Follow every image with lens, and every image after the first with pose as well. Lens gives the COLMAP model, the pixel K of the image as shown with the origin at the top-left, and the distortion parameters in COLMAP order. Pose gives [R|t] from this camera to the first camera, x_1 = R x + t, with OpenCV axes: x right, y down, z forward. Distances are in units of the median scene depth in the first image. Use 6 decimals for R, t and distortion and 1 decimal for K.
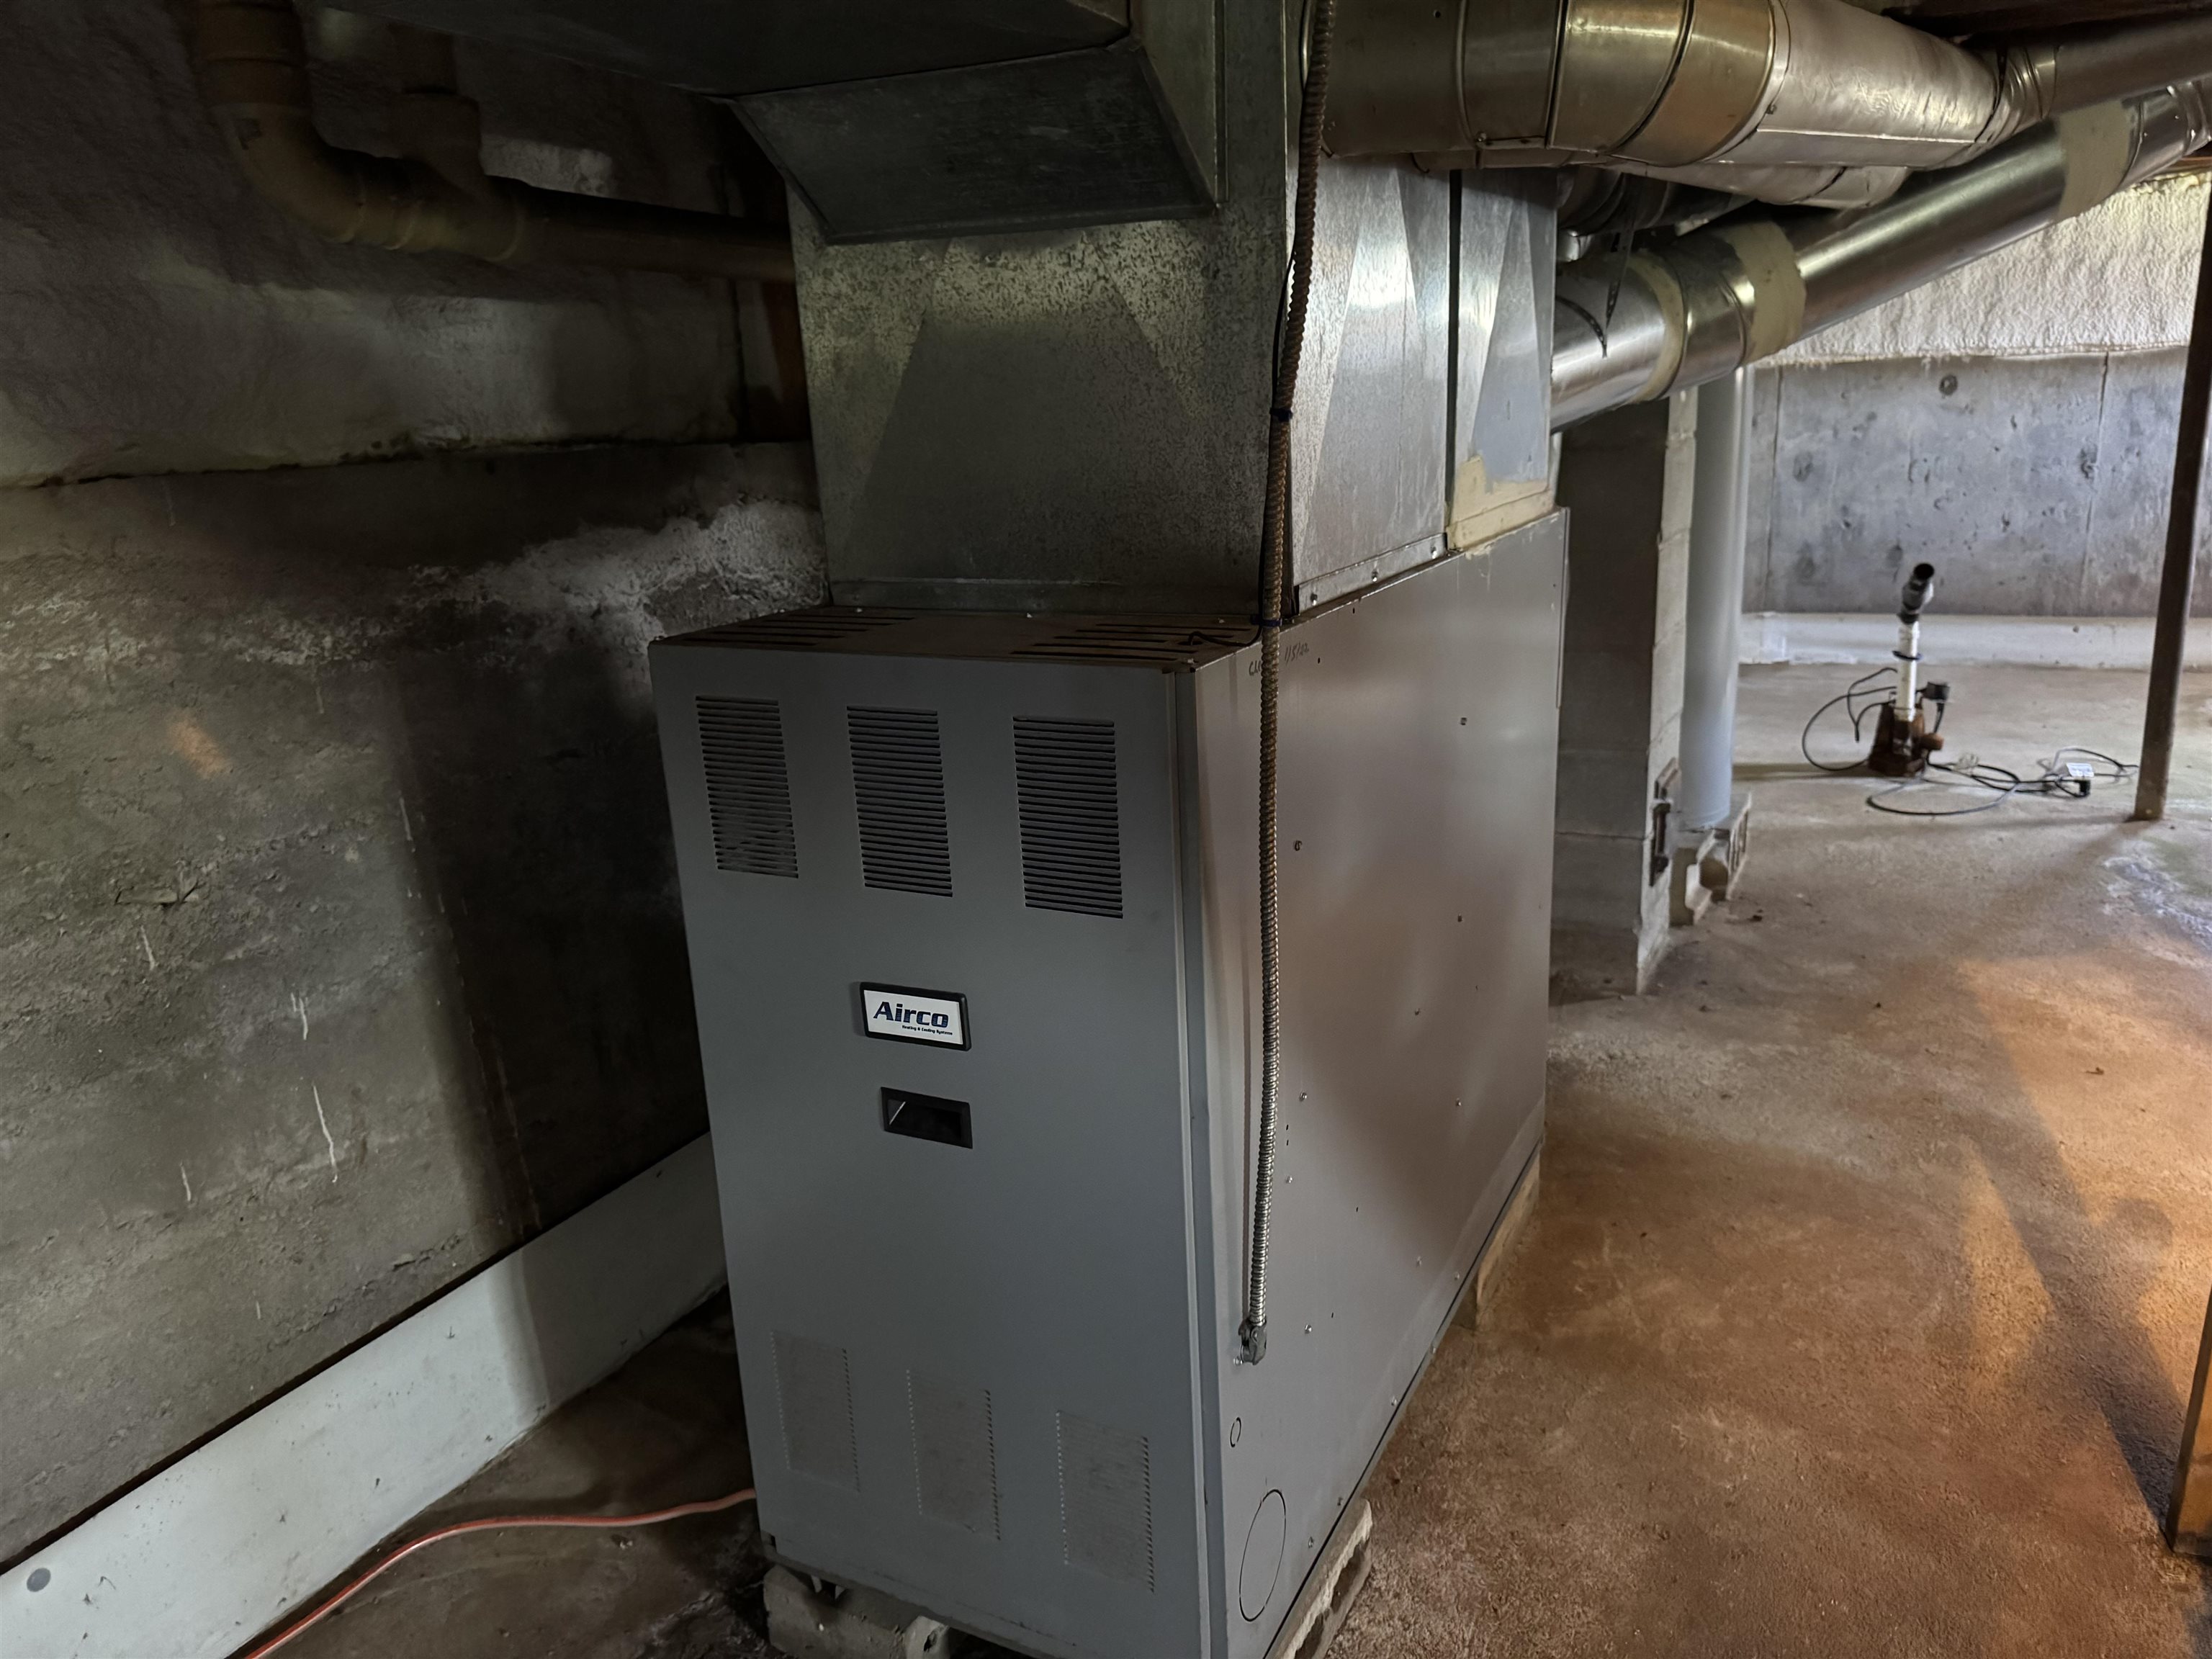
lens RADIAL K [[1588.5, 0, 1103.9], [0, 1588.5, 811.5], [0, 0, 1]] dist [-0.001455, 0.001630]
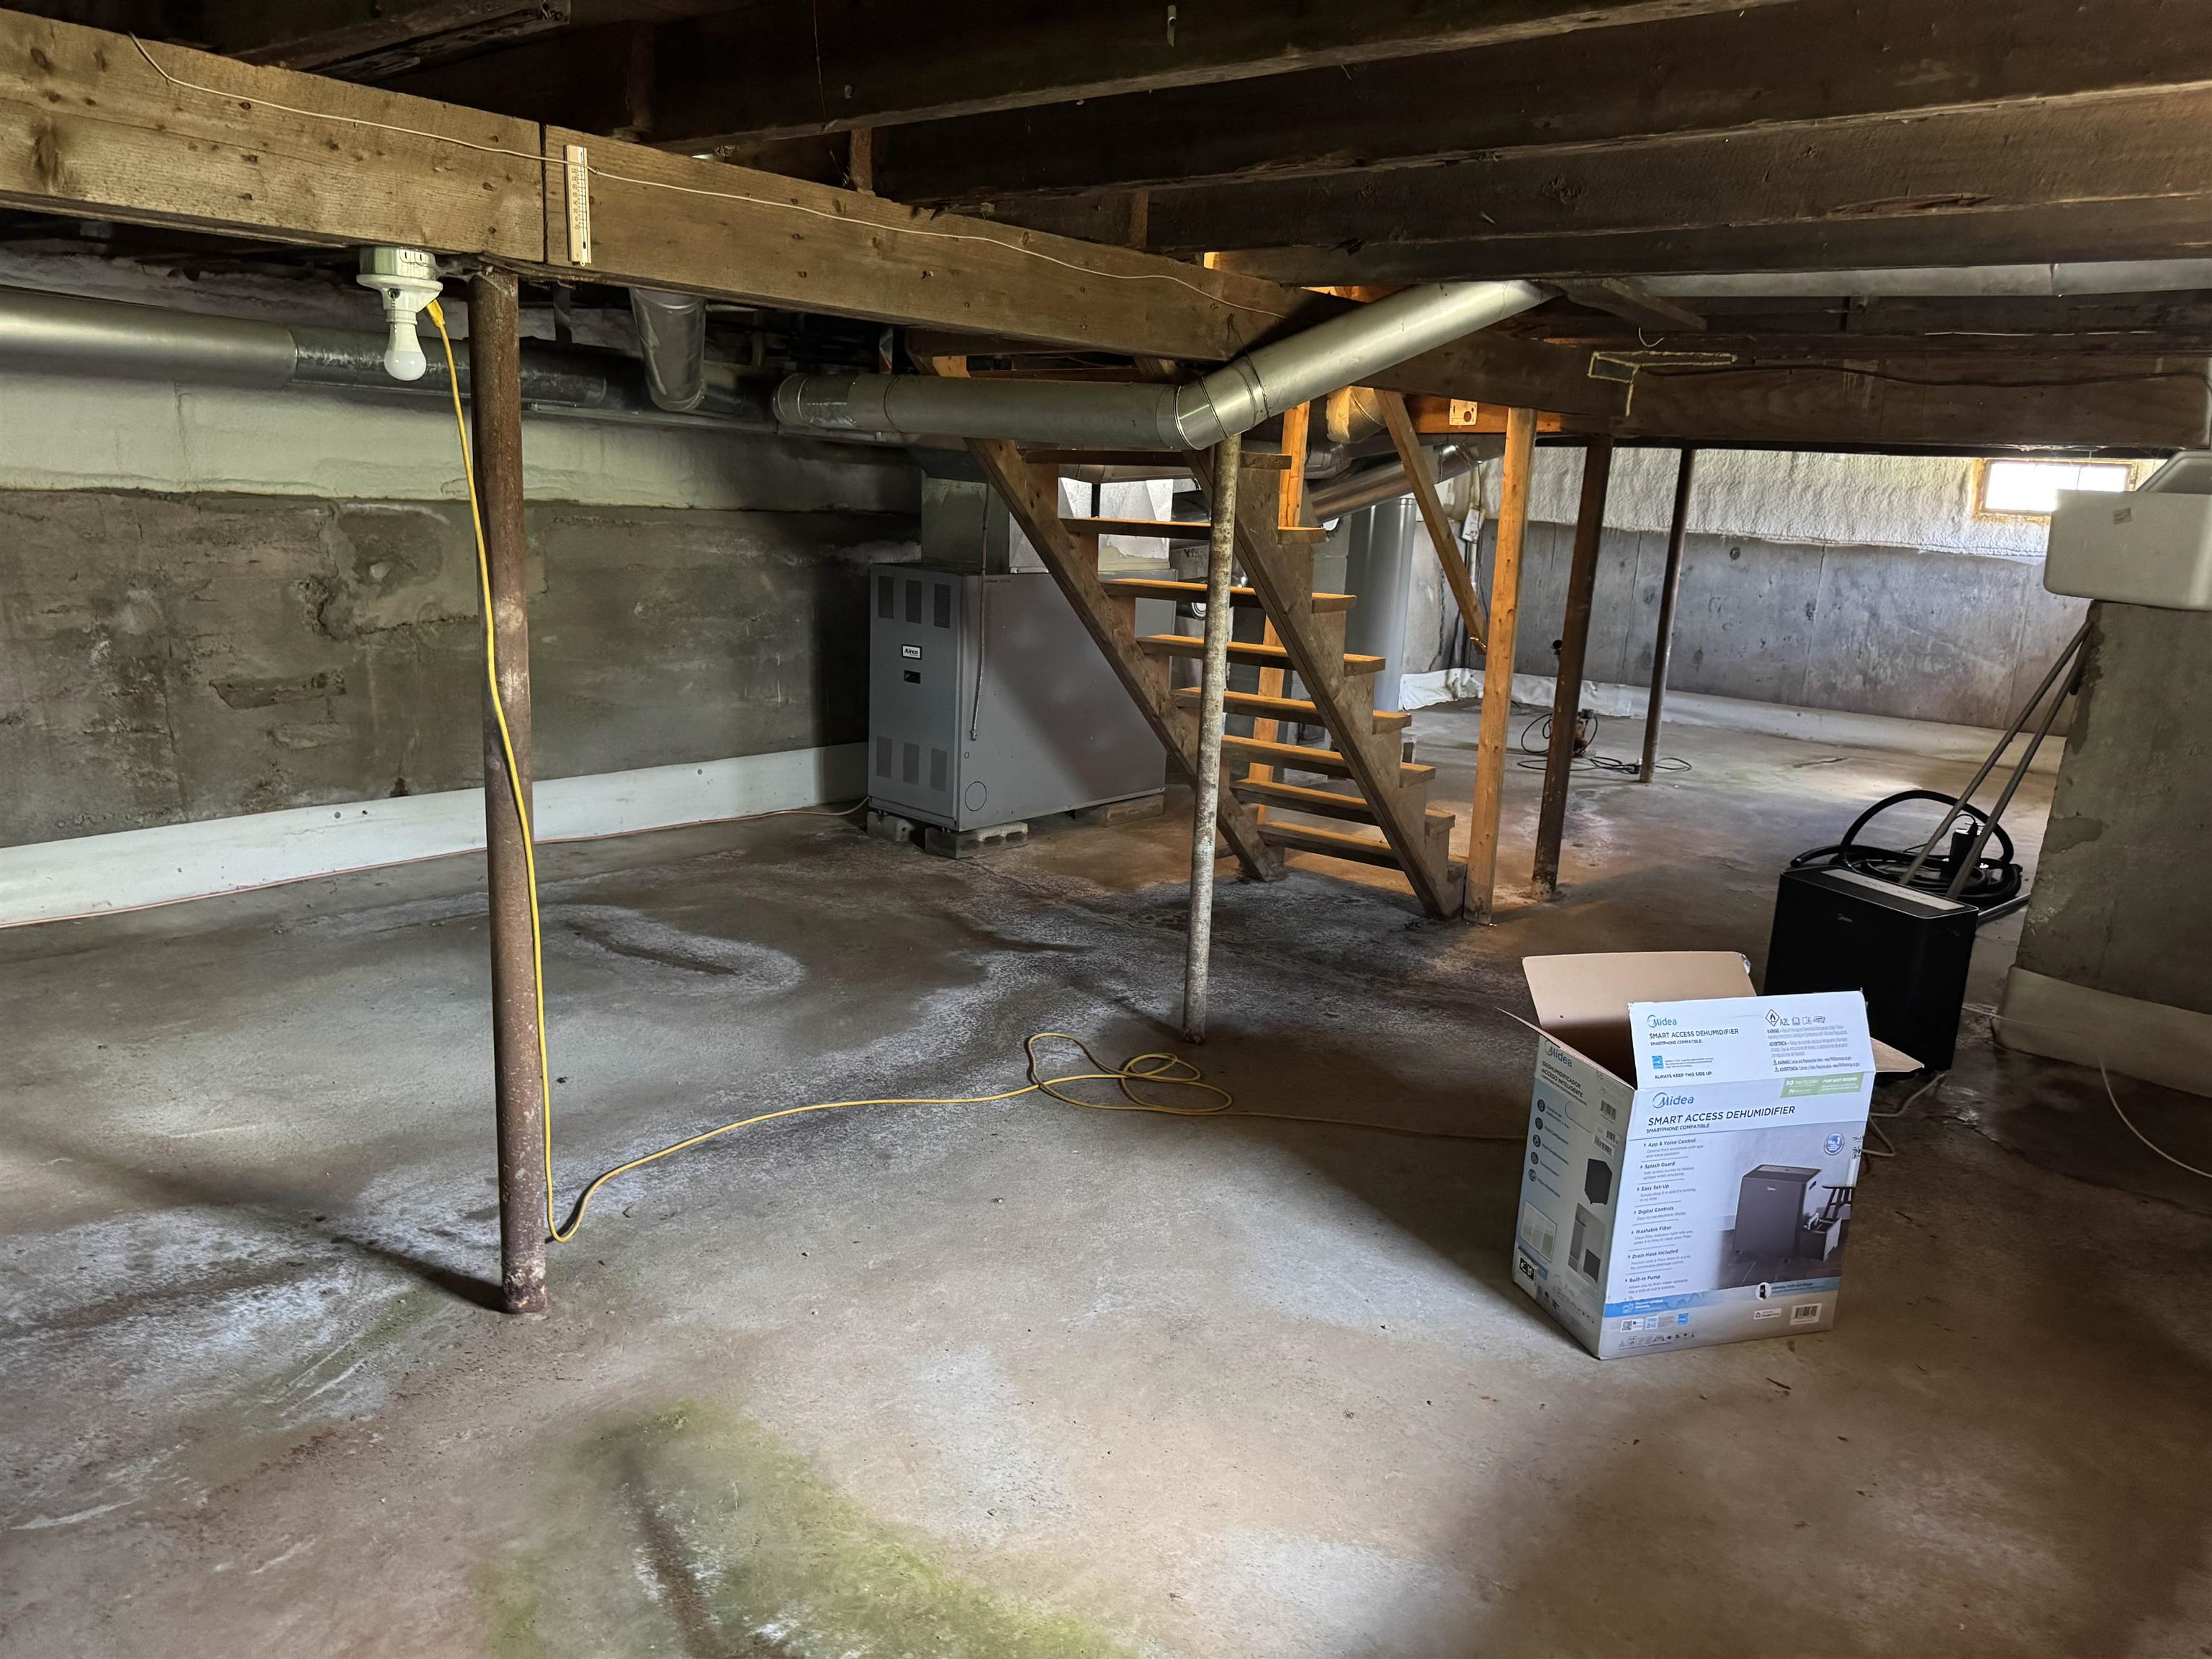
lens RADIAL K [[1590.1, 0, 1103.5], [0, 1590.1, 801.3], [0, 0, 1]] dist [0.160089, -0.306564]
pose [[0.962289, 0.147071, -0.228844, 0.344113], [-0.158871, 0.986716, -0.033922, 0.140909], [0.220815, 0.069000, 0.972872, -0.745372]]
